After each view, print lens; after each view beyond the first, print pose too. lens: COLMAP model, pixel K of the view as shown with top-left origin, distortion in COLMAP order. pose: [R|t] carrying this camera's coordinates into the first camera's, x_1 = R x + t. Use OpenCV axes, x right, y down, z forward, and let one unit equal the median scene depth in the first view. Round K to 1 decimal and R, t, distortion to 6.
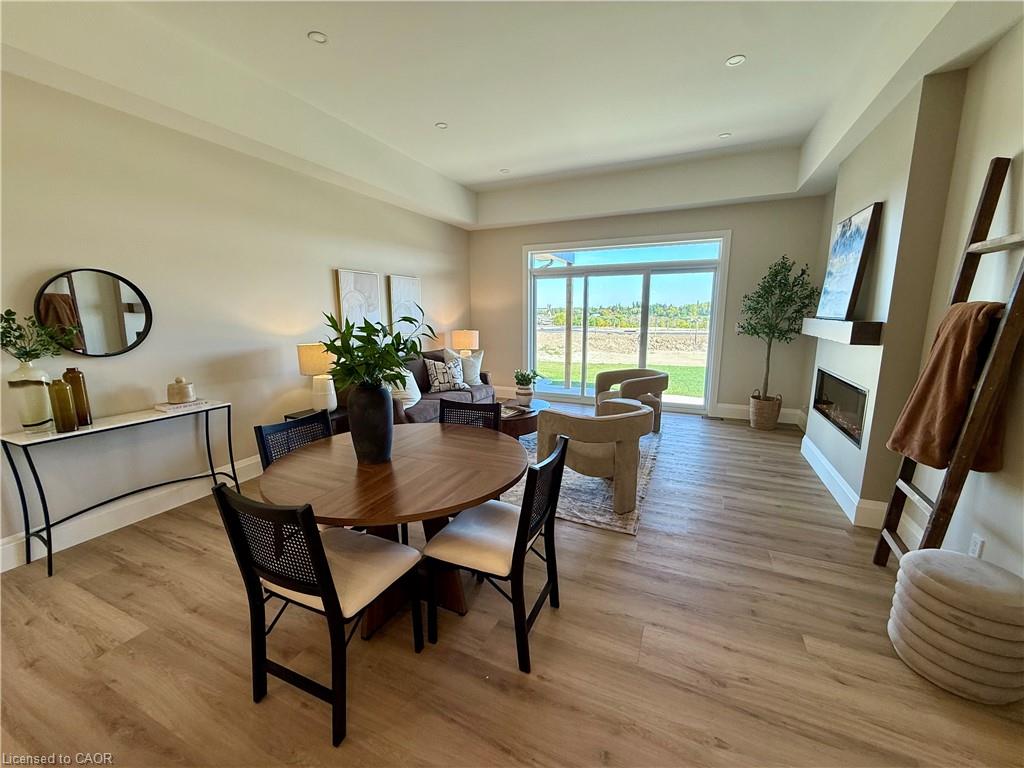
lens RADIAL K [[408.5, 0, 509.7], [0, 408.5, 382.7], [0, 0, 1]] dist [0.001459, -0.000174]
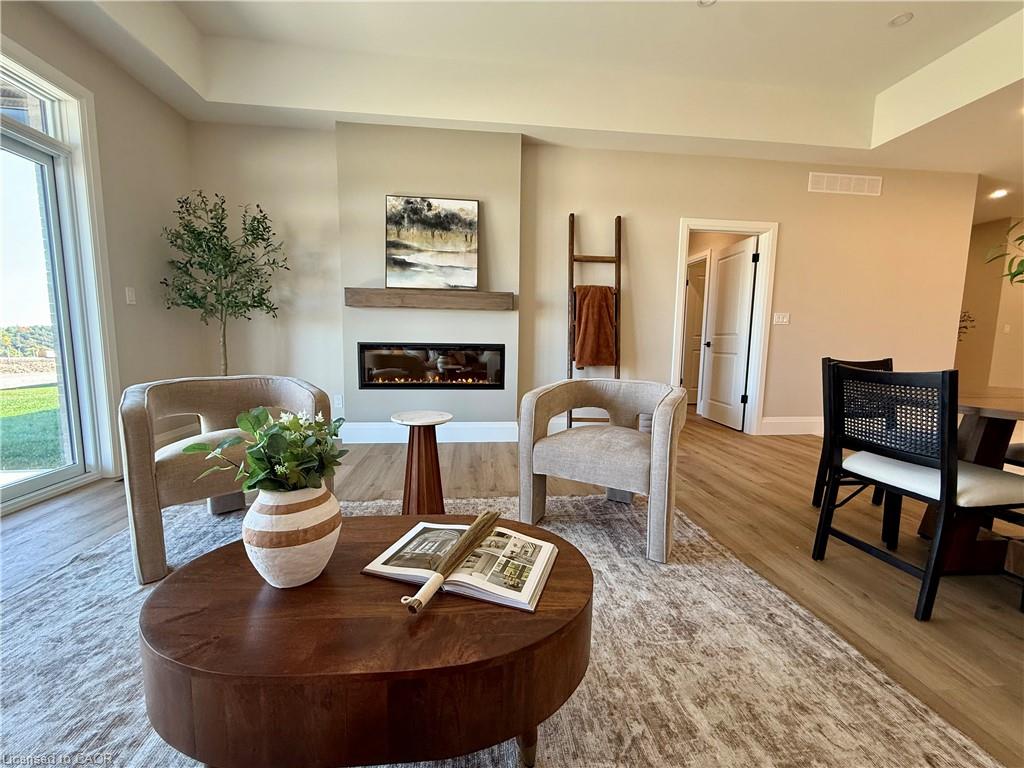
lens RADIAL K [[408.5, 0, 509.6], [0, 408.5, 383.6], [0, 0, 1]] dist [0.001459, -0.000174]
pose [[-0.504158, -0.093533, 0.858532, -0.195571], [0.138075, 0.972600, 0.187042, -0.067961], [-0.852502, 0.212840, -0.477429, 1.014678]]
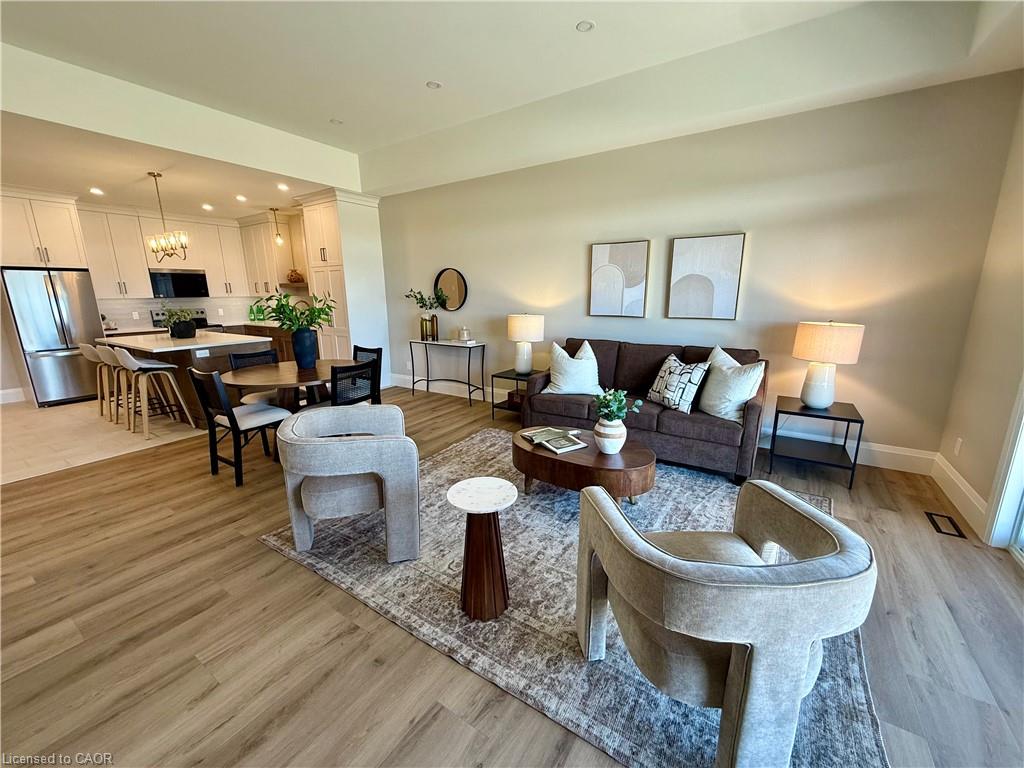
lens RADIAL K [[408.5, 0, 509.7], [0, 408.5, 382.2], [0, 0, 1]] dist [0.001459, -0.000174]
pose [[-0.153173, 0.223544, -0.962583, 0.603435], [-0.159383, 0.955736, 0.247317, -0.163560], [0.975262, 0.191301, -0.110764, 0.934904]]
